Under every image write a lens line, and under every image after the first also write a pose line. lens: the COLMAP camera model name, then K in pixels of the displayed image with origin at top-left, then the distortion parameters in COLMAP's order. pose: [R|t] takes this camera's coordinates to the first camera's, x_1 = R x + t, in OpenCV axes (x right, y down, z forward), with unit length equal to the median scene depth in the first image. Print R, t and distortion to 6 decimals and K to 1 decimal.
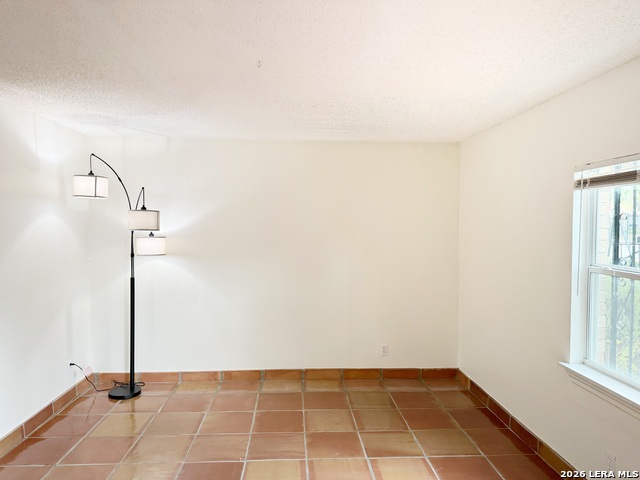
lens RADIAL K [[454.5, 0, 315.1], [0, 454.5, 237.0], [0, 0, 1]] dist [0.005393, -0.015434]
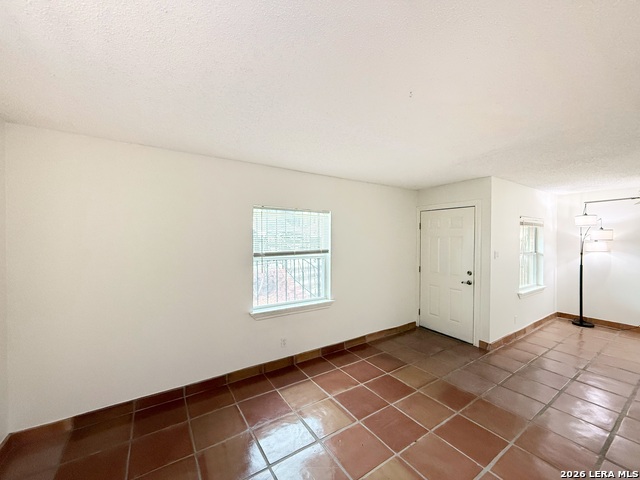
lens RADIAL K [[255.2, 0, 323.9], [0, 255.2, 238.4], [0, 0, 1]] dist [0.000937, 0.000356]
pose [[-0.510955, -0.020052, 0.859374, -0.377683], [0.011251, 0.999486, 0.030011, -0.037355], [-0.859534, 0.025003, -0.510467, 1.030591]]
